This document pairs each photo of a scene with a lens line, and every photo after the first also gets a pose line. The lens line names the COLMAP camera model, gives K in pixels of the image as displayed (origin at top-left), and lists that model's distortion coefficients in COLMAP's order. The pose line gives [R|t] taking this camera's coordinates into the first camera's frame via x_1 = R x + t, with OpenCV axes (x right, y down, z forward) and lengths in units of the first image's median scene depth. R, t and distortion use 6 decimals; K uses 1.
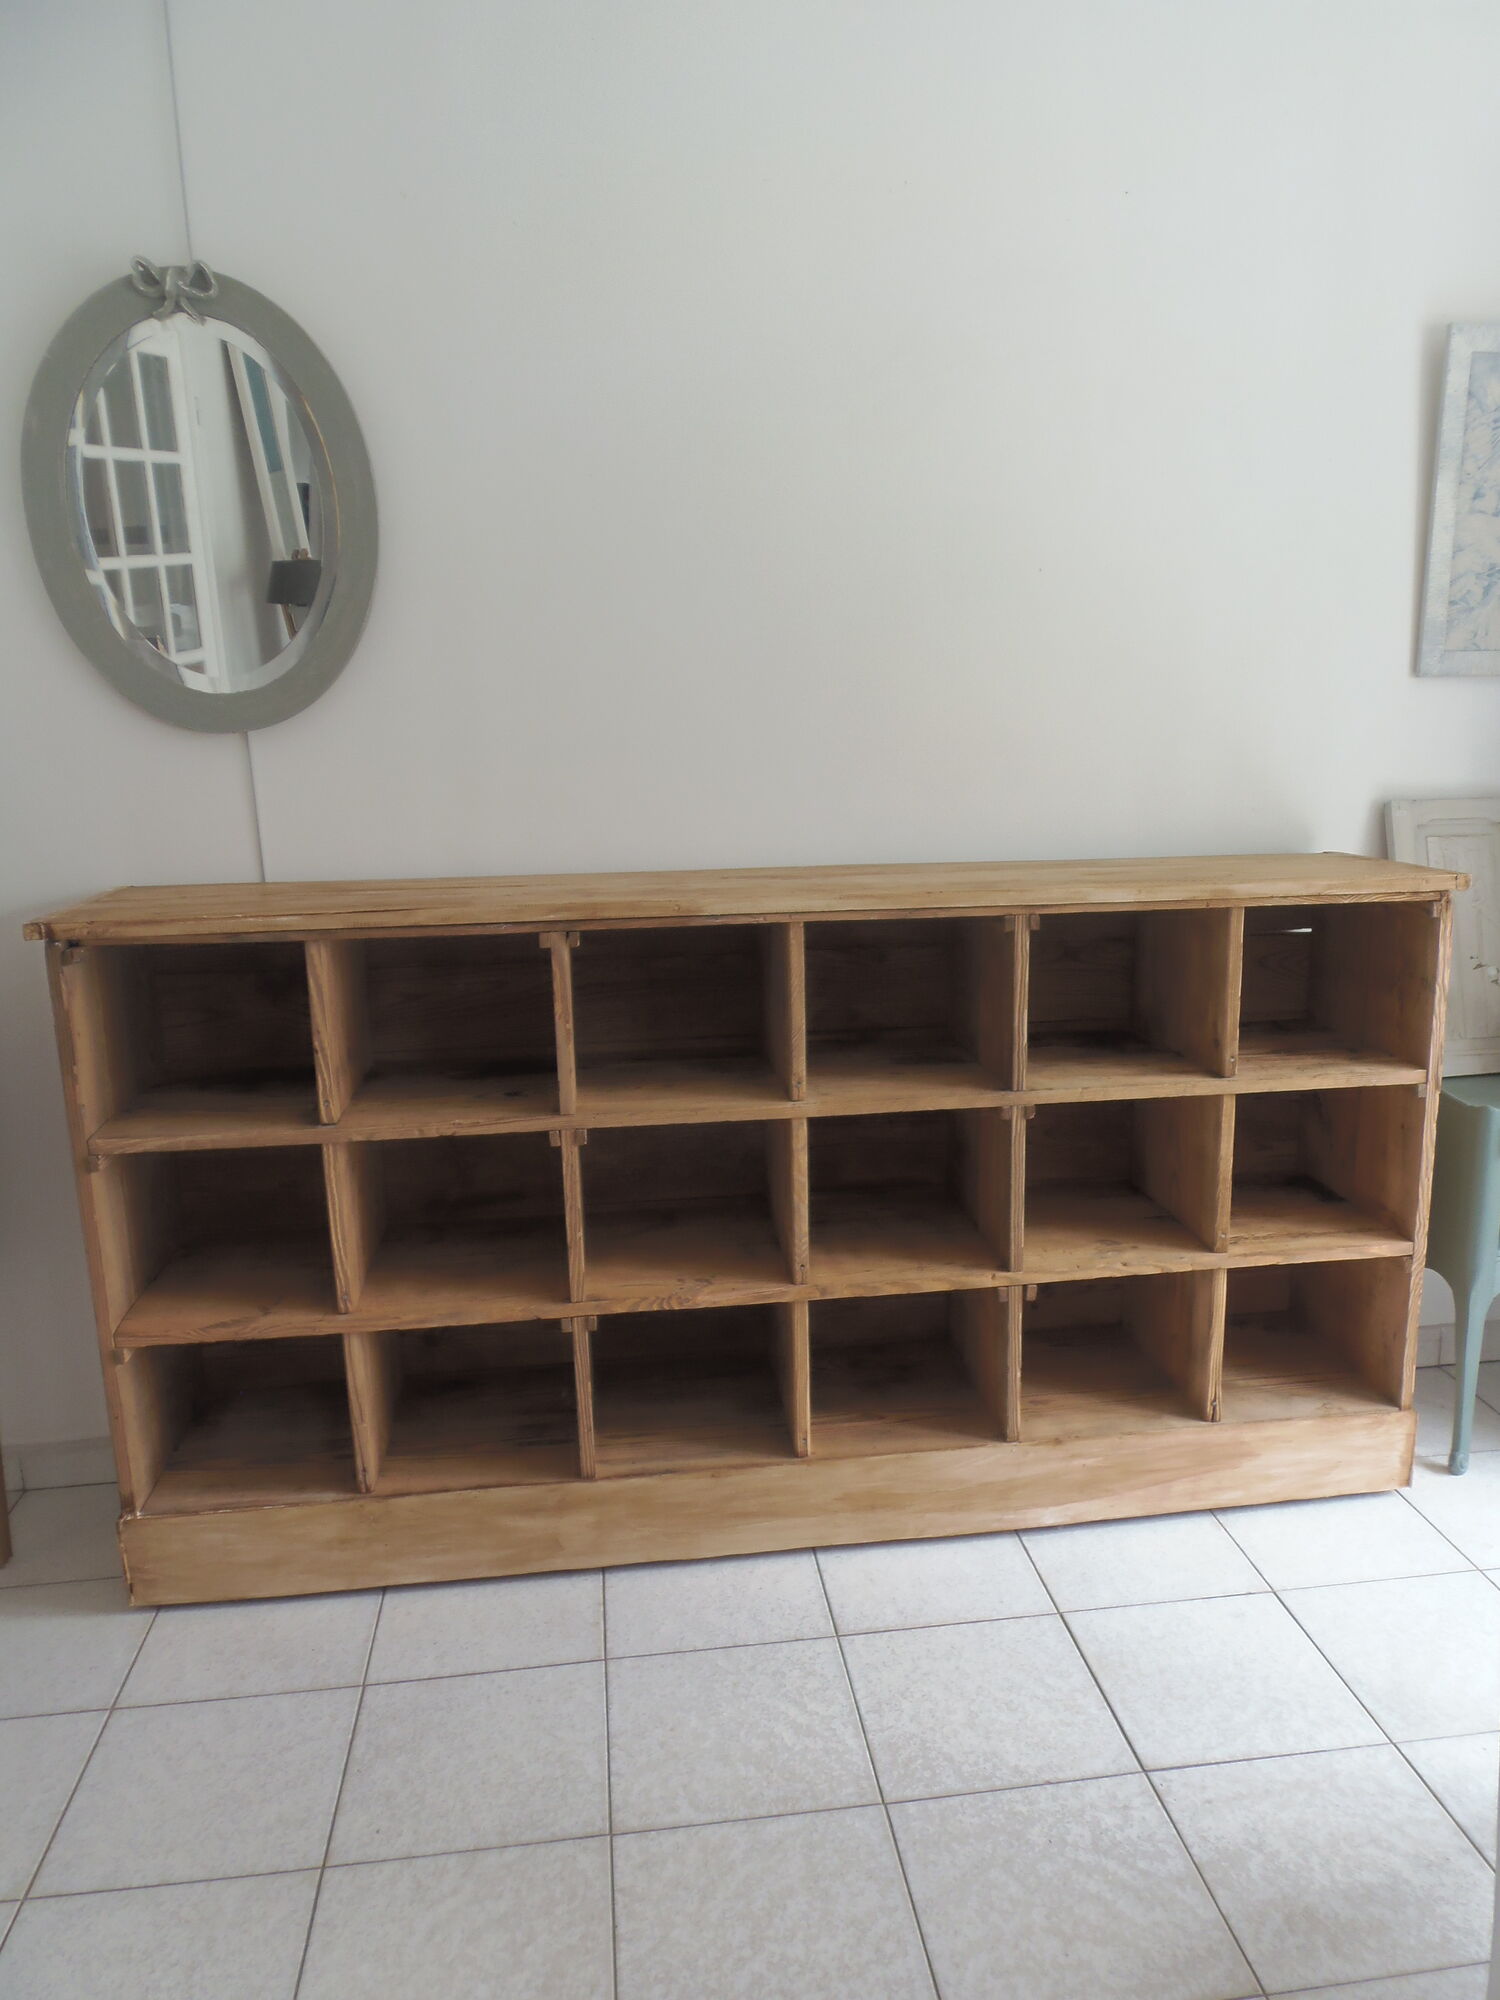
lens RADIAL K [[1458.4, 0, 785.9], [0, 1458.4, 1048.4], [0, 0, 1]] dist [-0.005081, -0.014161]
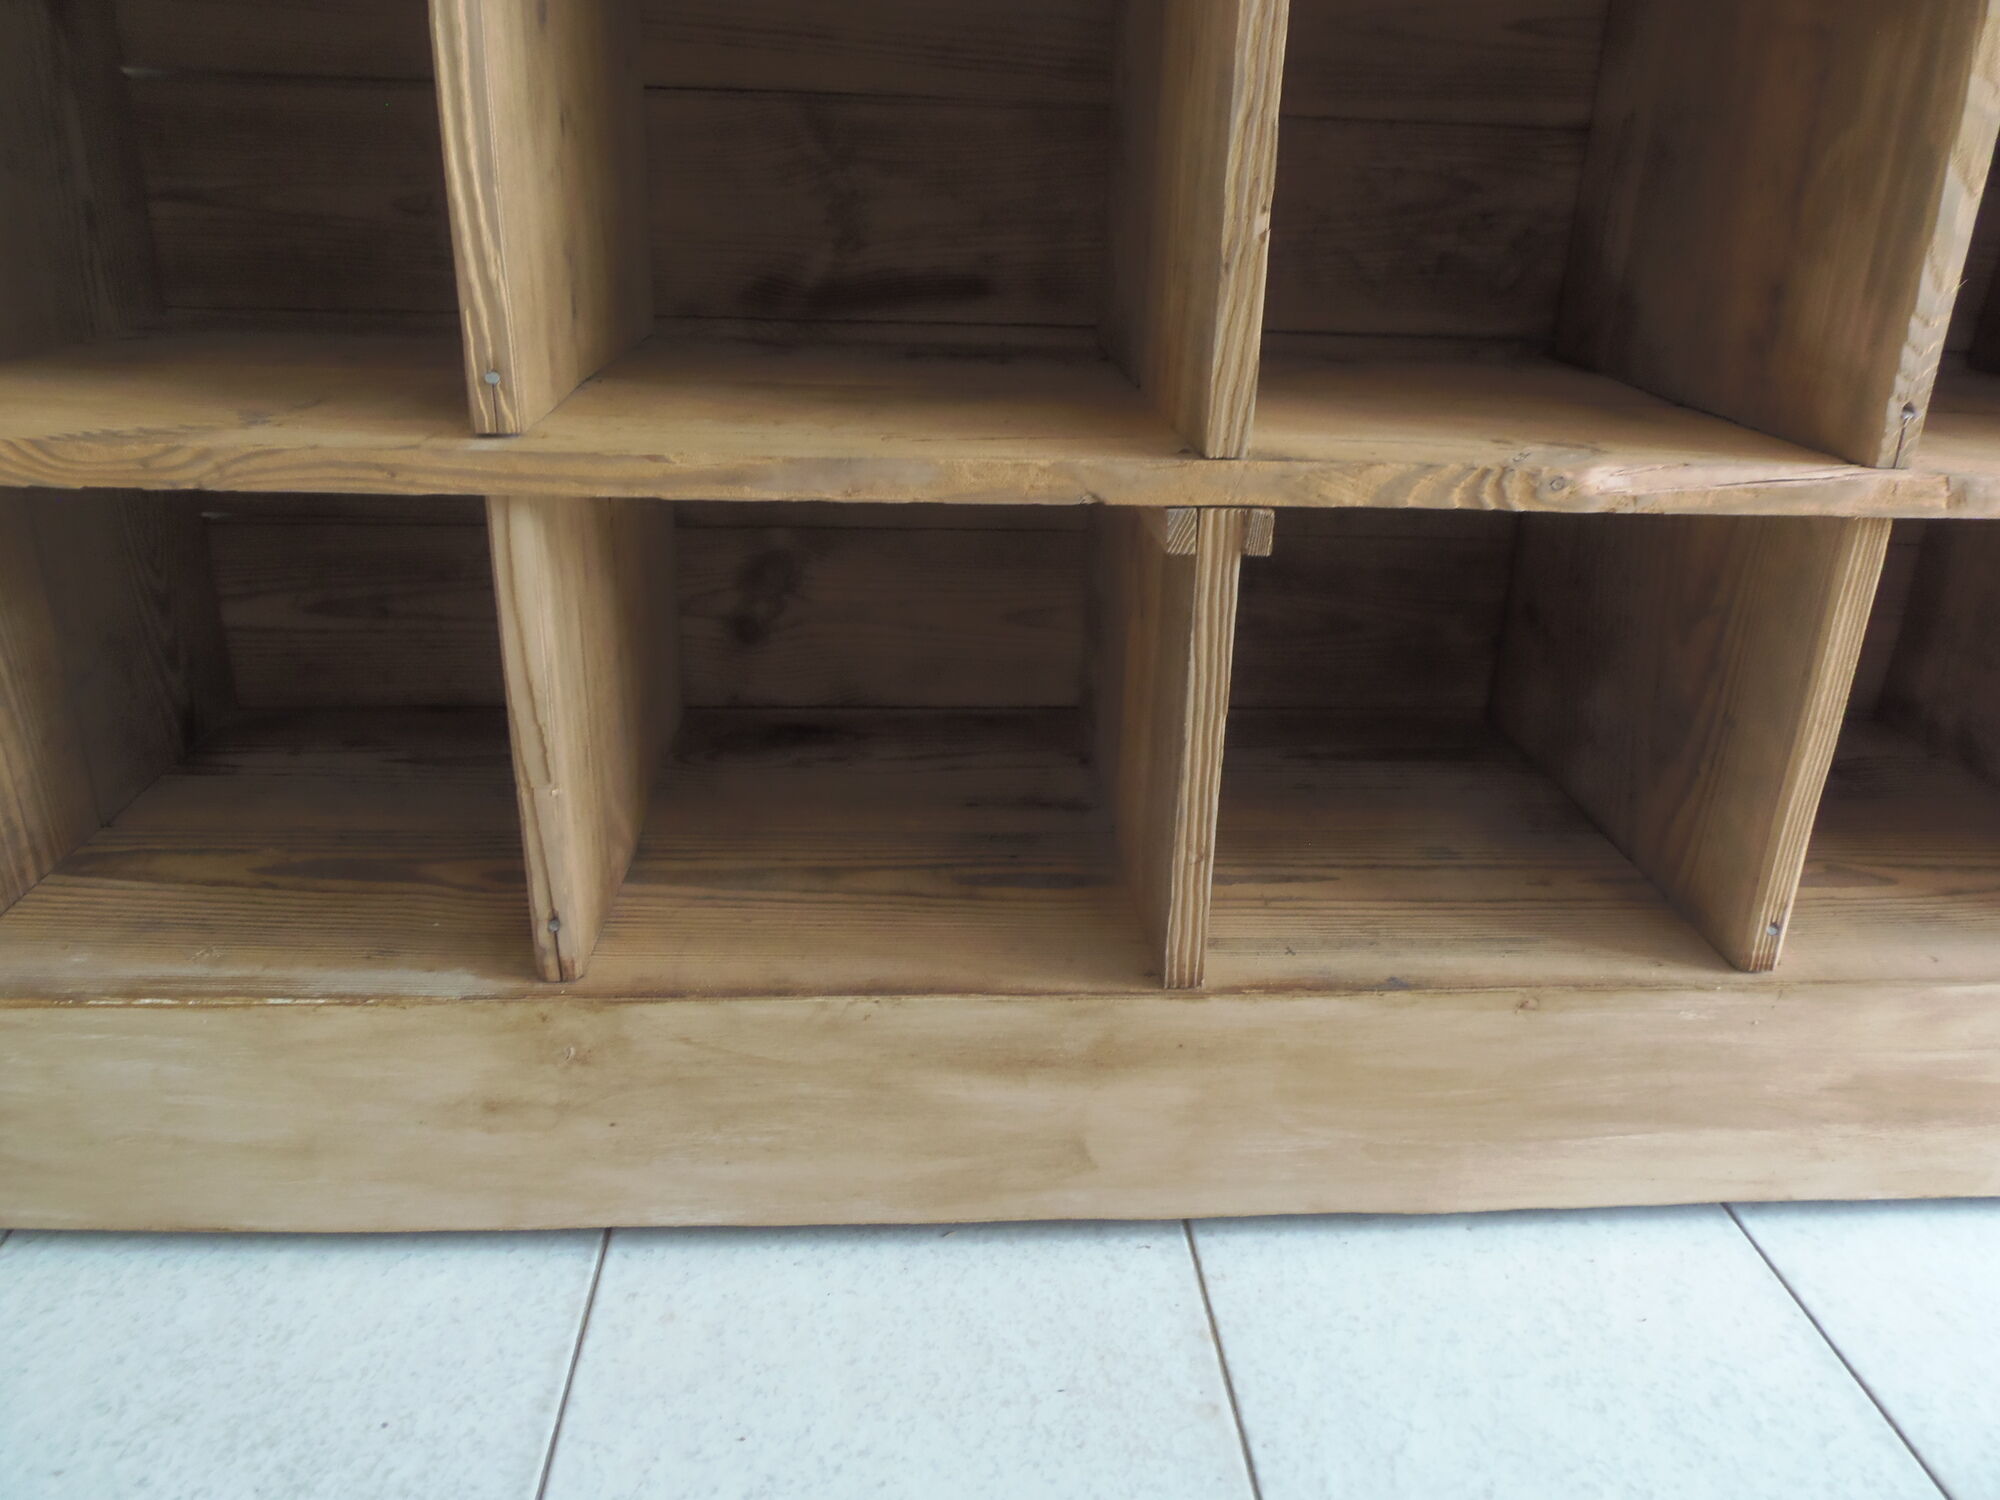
lens RADIAL K [[1458.4, 0, 1007.0], [0, 1458.4, 718.7], [0, 0, 1]] dist [-0.005081, -0.014161]
pose [[0.996512, 0.070930, -0.043952, -0.167901], [-0.063456, 0.986211, 0.152842, 0.180354], [0.054187, -0.149520, 0.987273, 0.661806]]
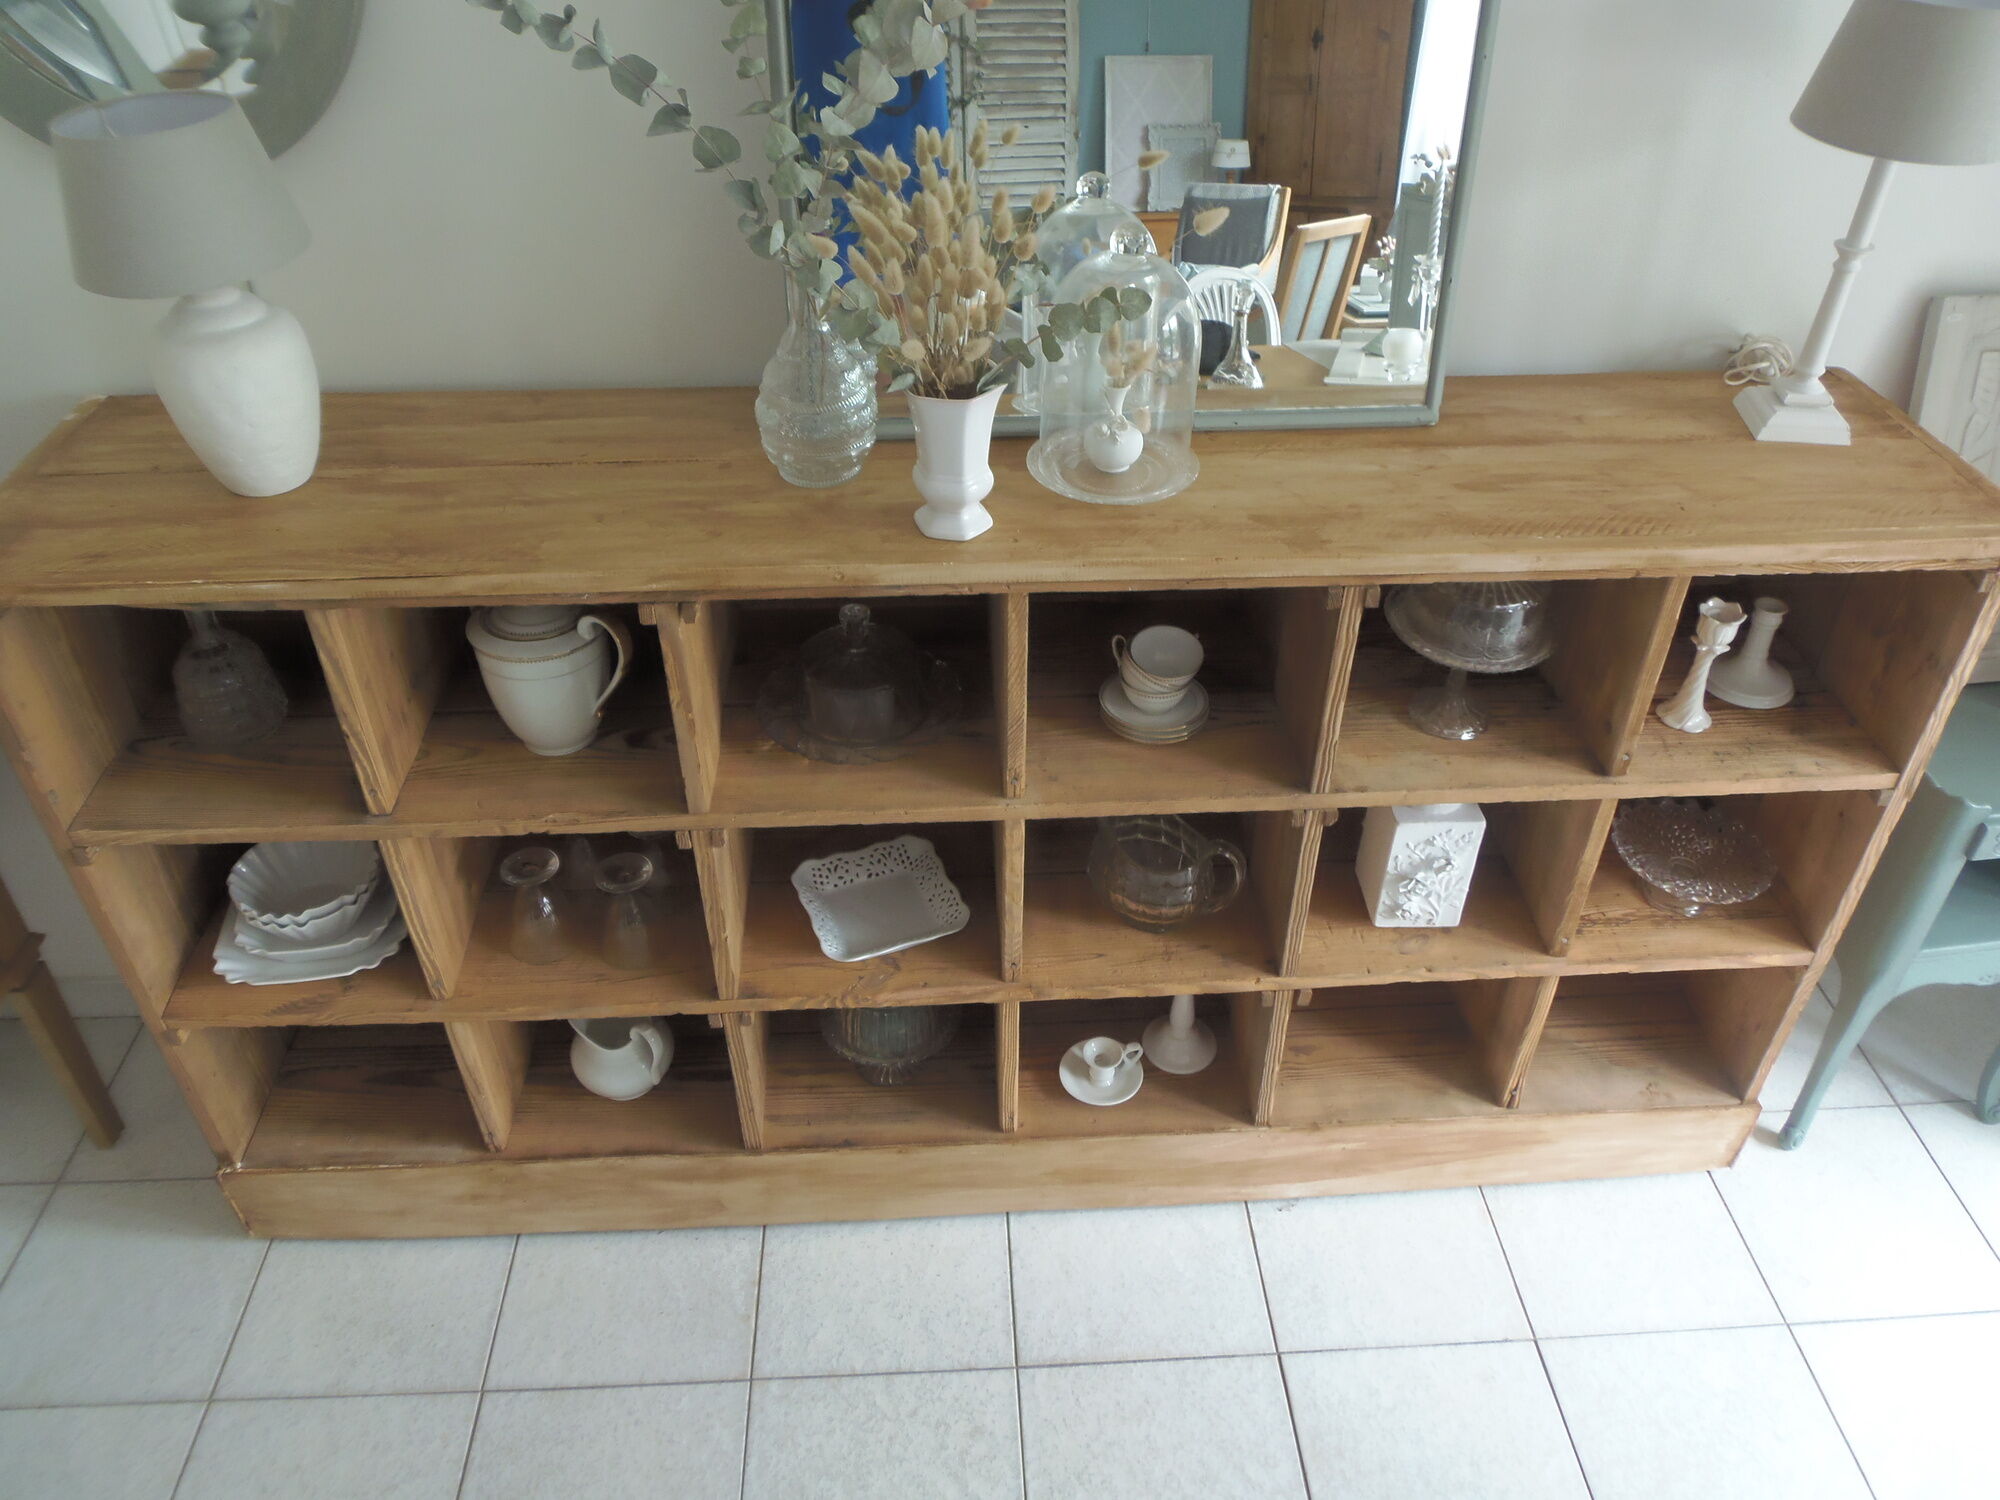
lens RADIAL K [[1458.4, 0, 1002.1], [0, 1458.4, 708.8], [0, 0, 1]] dist [-0.005081, -0.014161]
pose [[0.996410, 0.066829, -0.051965, 0.037104], [-0.040123, 0.913335, 0.405228, -0.293701], [0.074542, -0.401689, 0.912737, 0.338662]]
